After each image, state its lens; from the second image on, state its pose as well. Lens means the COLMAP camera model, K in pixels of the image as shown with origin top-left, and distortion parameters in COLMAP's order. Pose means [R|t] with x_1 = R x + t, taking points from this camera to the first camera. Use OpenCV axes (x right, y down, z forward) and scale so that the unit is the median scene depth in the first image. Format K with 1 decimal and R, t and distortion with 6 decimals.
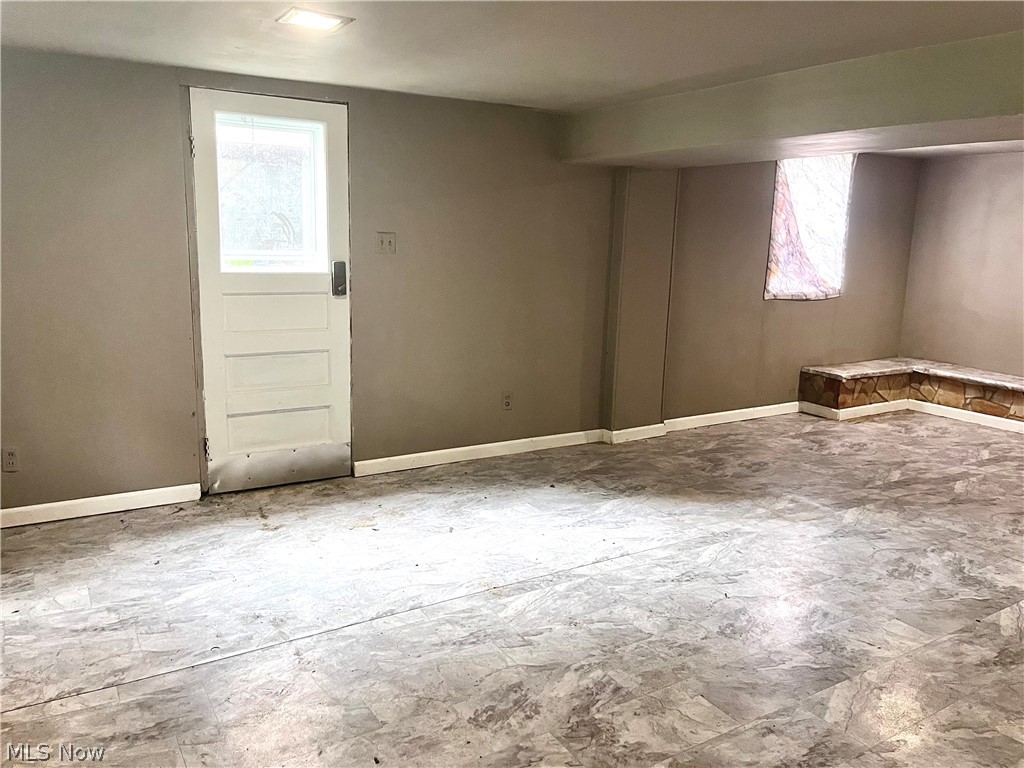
lens RADIAL K [[779.0, 0, 514.9], [0, 779.0, 380.4], [0, 0, 1]] dist [0.060881, -0.087468]
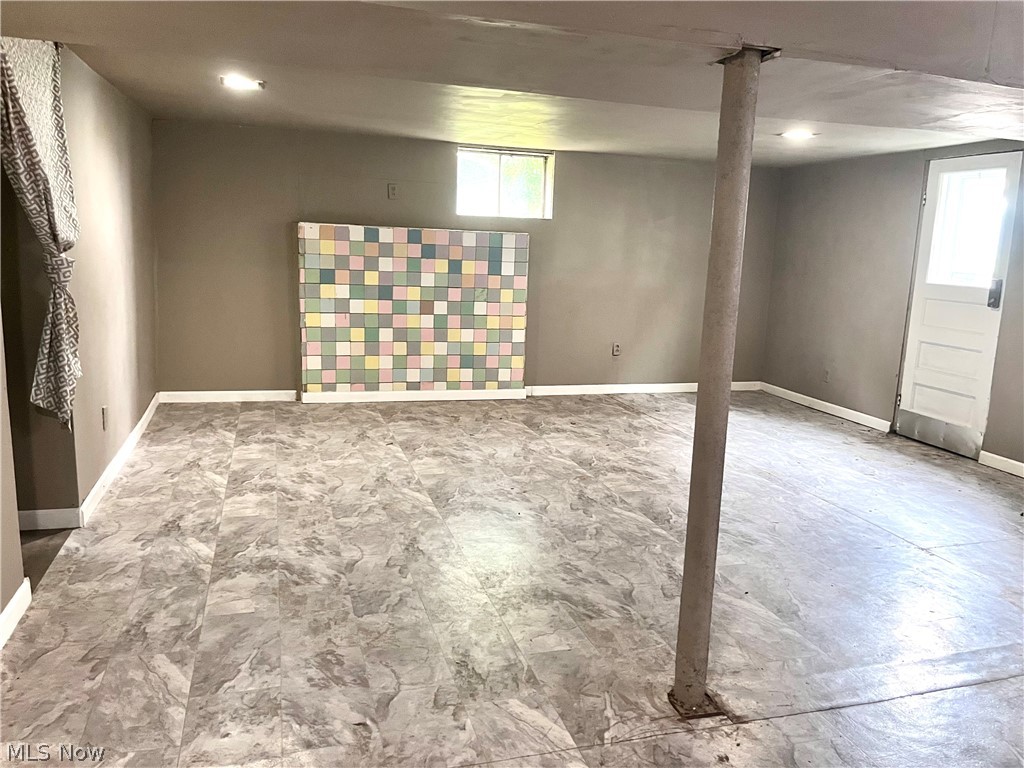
lens RADIAL K [[779.0, 0, 515.1], [0, 779.0, 382.9], [0, 0, 1]] dist [0.060881, -0.087468]
pose [[-0.246721, 0.141423, -0.958712, 1.200045], [-0.221864, 0.954776, 0.197939, -0.078231], [0.943348, 0.261539, -0.204186, 0.611654]]
